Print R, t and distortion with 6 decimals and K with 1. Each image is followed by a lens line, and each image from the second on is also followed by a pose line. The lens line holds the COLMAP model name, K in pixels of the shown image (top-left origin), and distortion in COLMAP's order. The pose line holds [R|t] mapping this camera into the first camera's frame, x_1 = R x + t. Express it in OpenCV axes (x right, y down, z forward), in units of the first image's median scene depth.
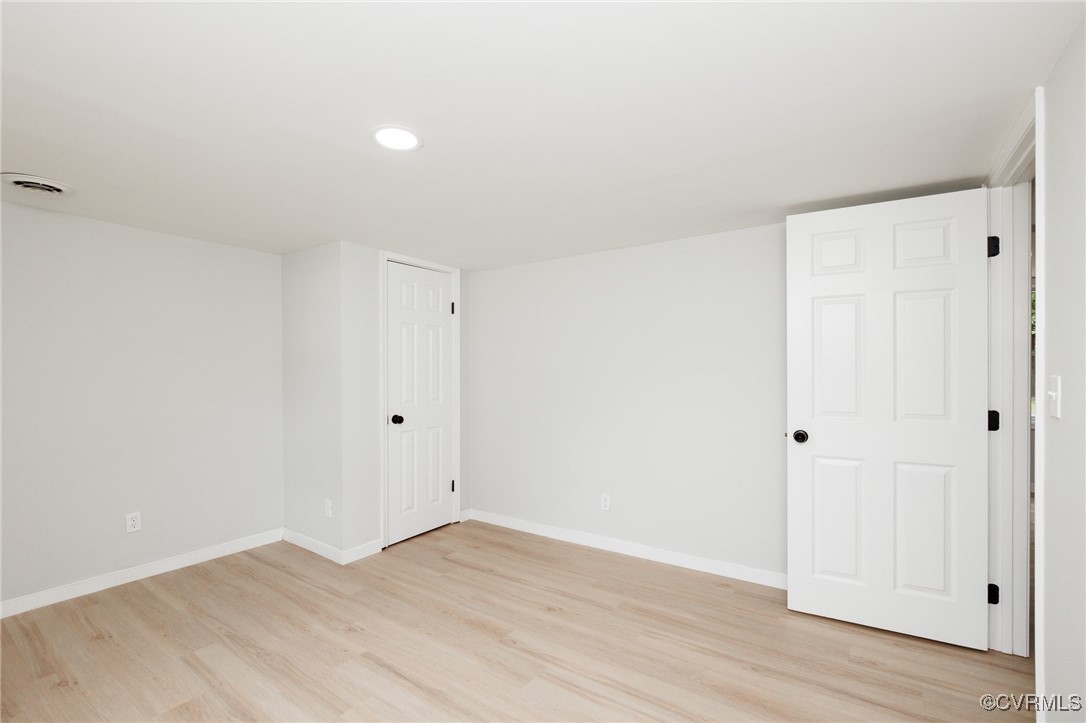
lens RADIAL K [[472.4, 0, 543.9], [0, 472.4, 363.3], [0, 0, 1]] dist [-0.012338, 0.000510]
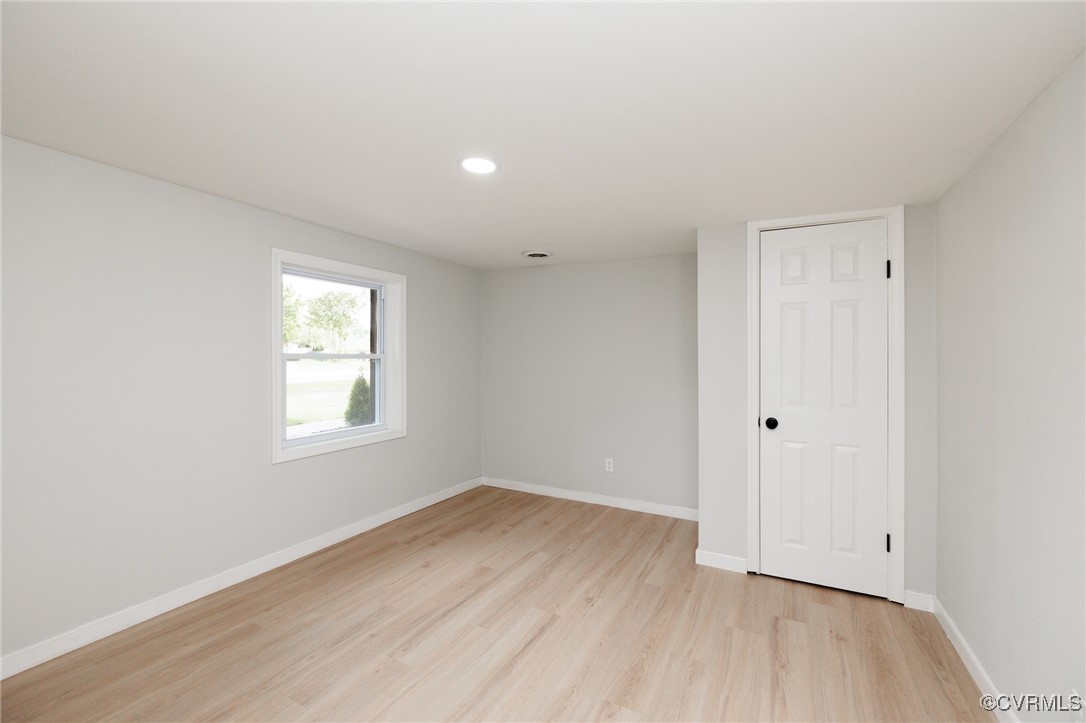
lens RADIAL K [[472.4, 0, 546.4], [0, 472.4, 357.3], [0, 0, 1]] dist [-0.012338, 0.000510]
pose [[0.126000, 0.006987, -0.992006, 0.549150], [-0.001334, 0.999975, 0.006873, -0.001301], [0.992029, 0.000458, 0.126007, 0.640762]]
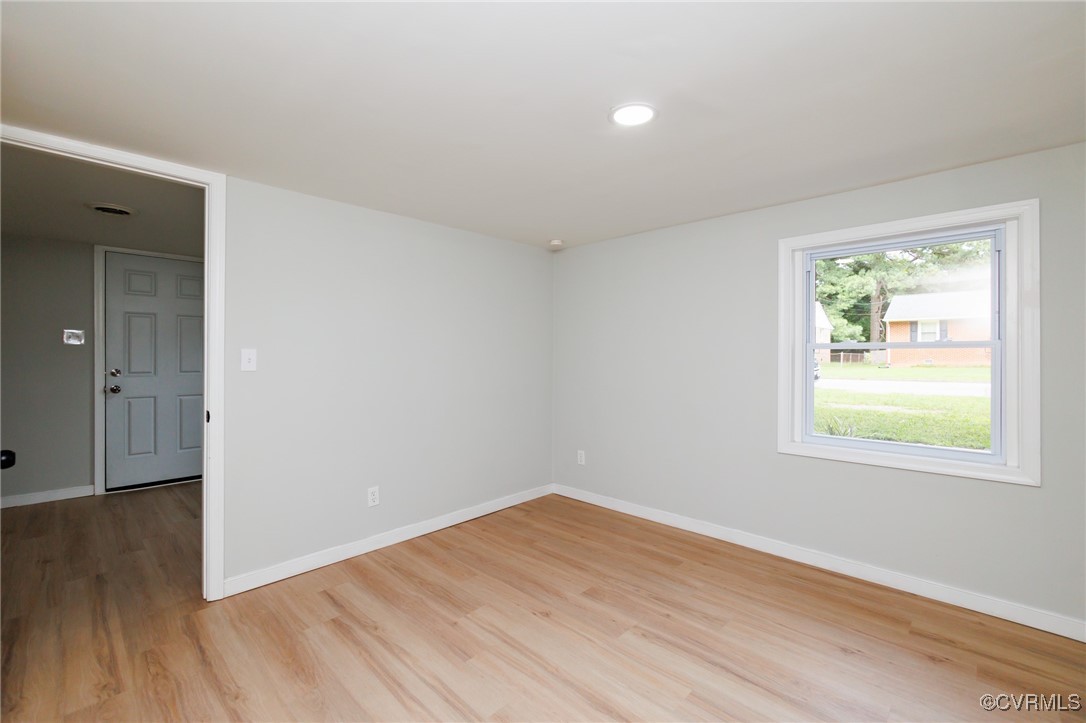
lens RADIAL K [[472.4, 0, 548.2], [0, 472.4, 358.5], [0, 0, 1]] dist [-0.012338, 0.000510]
pose [[-0.985704, 0.002220, 0.168469, -0.189087], [0.002924, 0.999988, 0.003932, 0.023203], [-0.168458, 0.004368, -0.985699, 1.273968]]
